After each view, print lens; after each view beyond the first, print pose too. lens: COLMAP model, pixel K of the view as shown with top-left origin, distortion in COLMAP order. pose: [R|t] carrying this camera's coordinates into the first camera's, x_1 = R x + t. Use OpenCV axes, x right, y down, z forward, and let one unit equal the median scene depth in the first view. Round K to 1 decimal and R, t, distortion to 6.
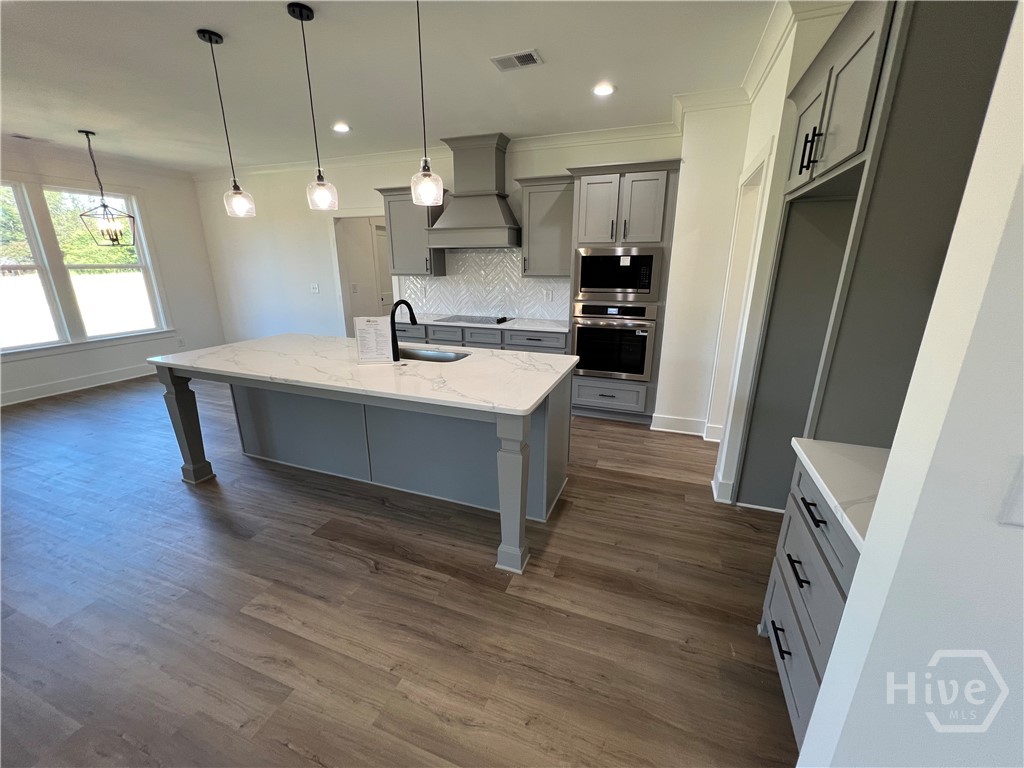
lens RADIAL K [[409.7, 0, 509.4], [0, 409.7, 382.4], [0, 0, 1]] dist [-0.003609, 0.000949]
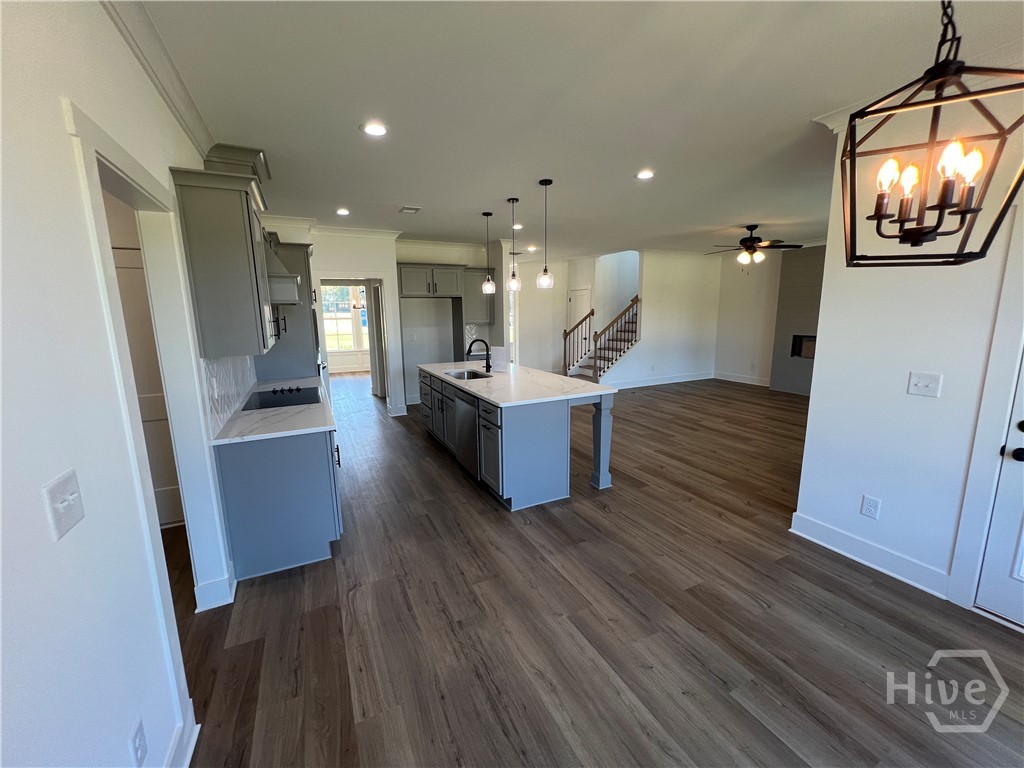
lens RADIAL K [[409.7, 0, 511.0], [0, 409.7, 382.0], [0, 0, 1]] dist [-0.003609, 0.000949]
pose [[-0.737592, -0.102905, 0.667359, -1.138001], [0.205473, 0.907247, 0.366993, -0.475225], [-0.643225, 0.407815, -0.648034, 1.560803]]
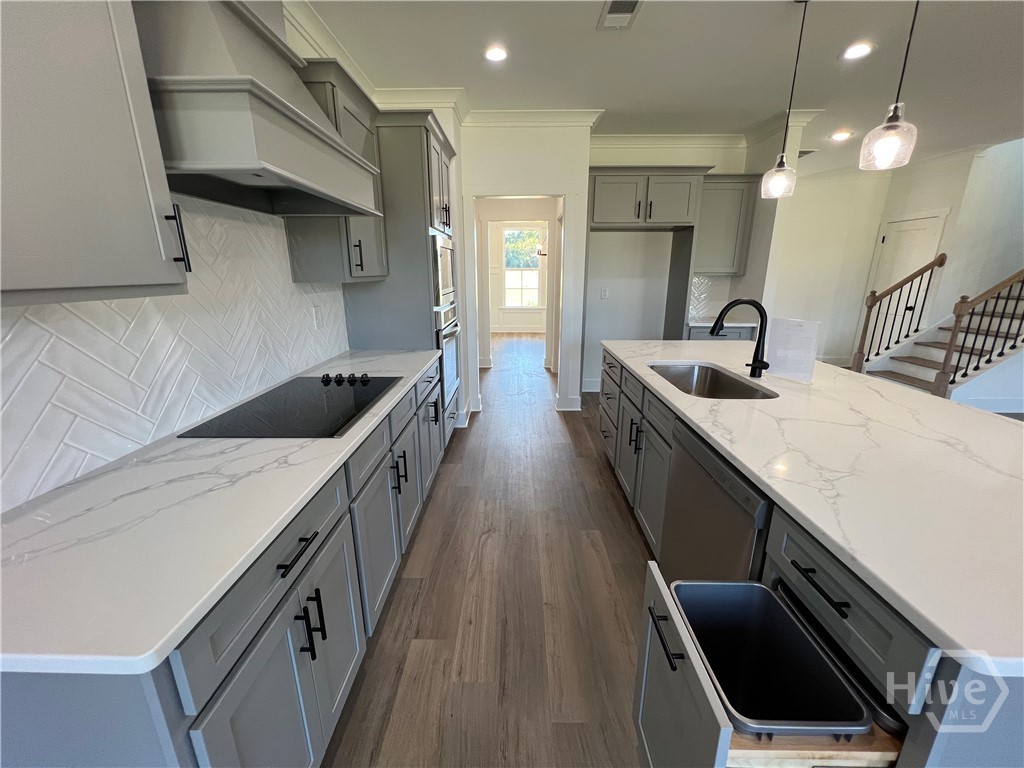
lens RADIAL K [[409.7, 0, 509.9], [0, 409.7, 382.1], [0, 0, 1]] dist [-0.003609, 0.000949]
pose [[-0.347511, -0.243947, 0.905387, -0.609529], [0.266148, 0.900192, 0.344701, -0.321277], [-0.899111, 0.360754, -0.247901, 1.200240]]
